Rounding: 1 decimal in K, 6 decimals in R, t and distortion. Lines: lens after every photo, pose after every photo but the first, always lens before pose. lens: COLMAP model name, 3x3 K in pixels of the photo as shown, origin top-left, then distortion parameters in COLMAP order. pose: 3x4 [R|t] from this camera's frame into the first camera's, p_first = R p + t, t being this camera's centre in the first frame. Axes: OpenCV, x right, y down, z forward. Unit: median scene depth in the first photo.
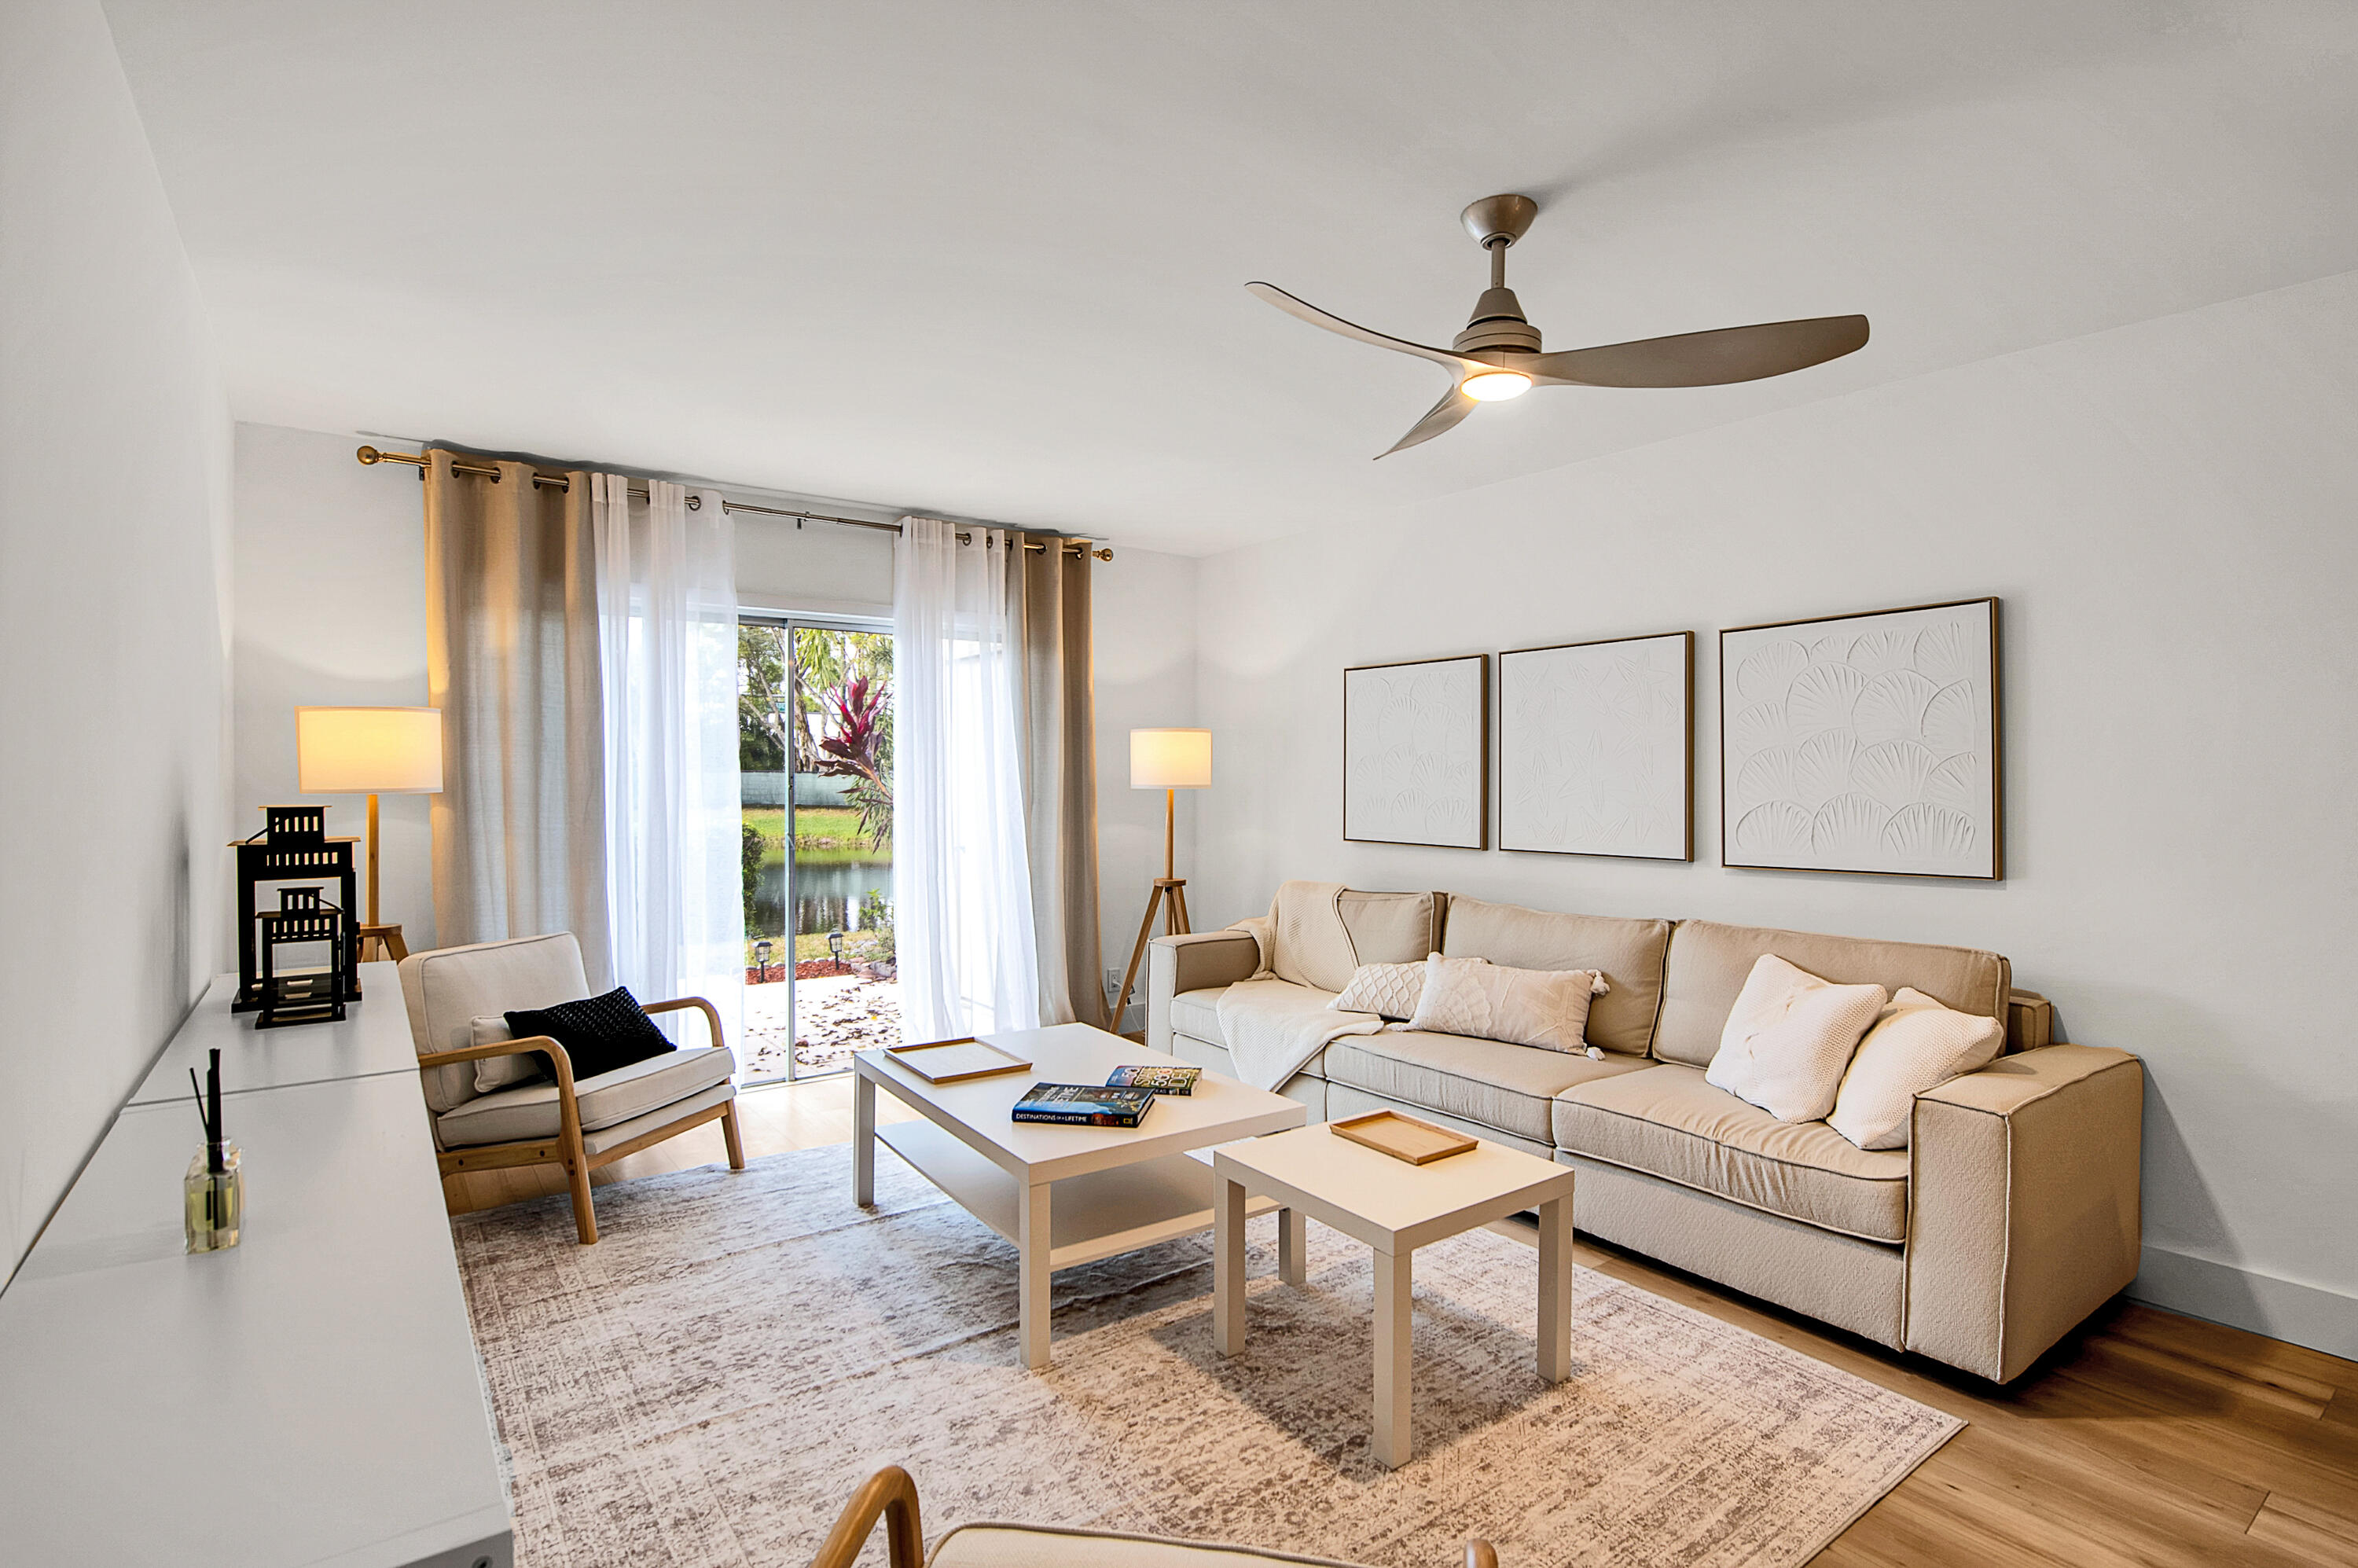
lens RADIAL K [[1114.0, 0, 1179.0], [0, 1114.0, 784.0], [0, 0, 1]] dist [-0.000624, 0.000102]
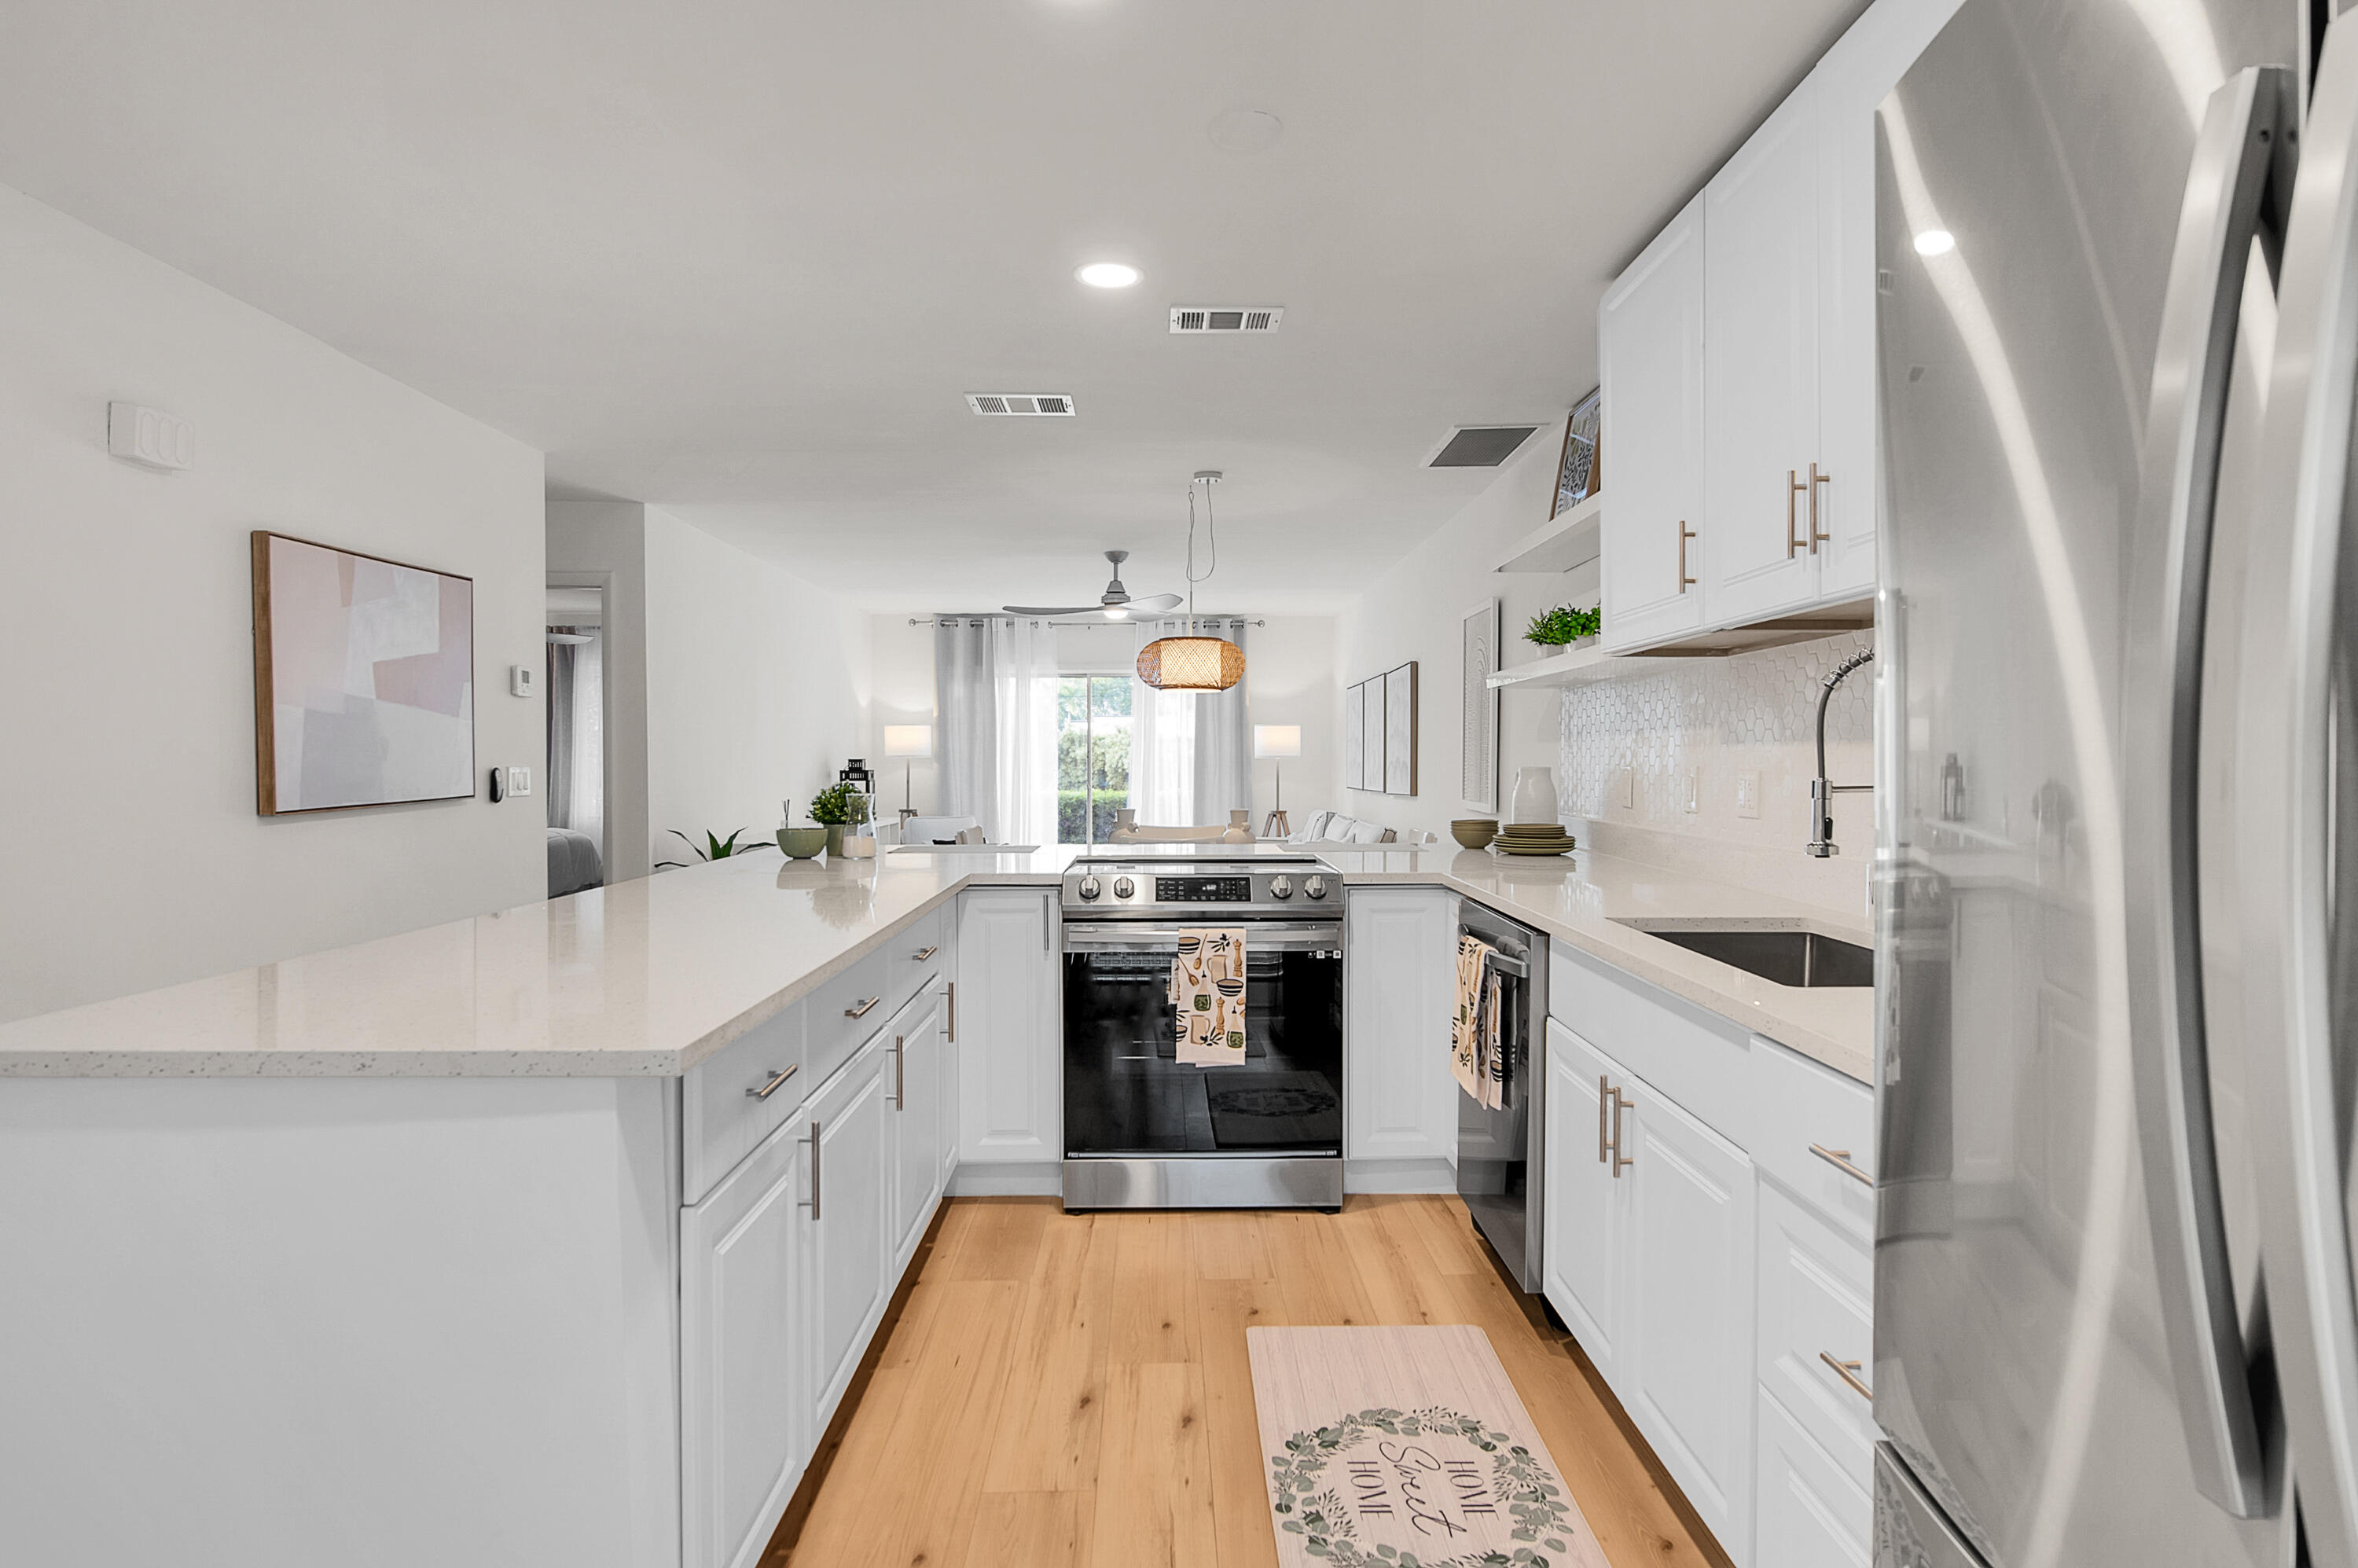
lens RADIAL K [[1114.0, 0, 1179.0], [0, 1114.0, 784.0], [0, 0, 1]] dist [-0.000624, 0.000102]
pose [[0.834913, 0.013785, -0.550210, 1.085892], [-0.004839, 0.999831, 0.017708, 0.019868], [0.550361, -0.012122, 0.834839, -0.719559]]
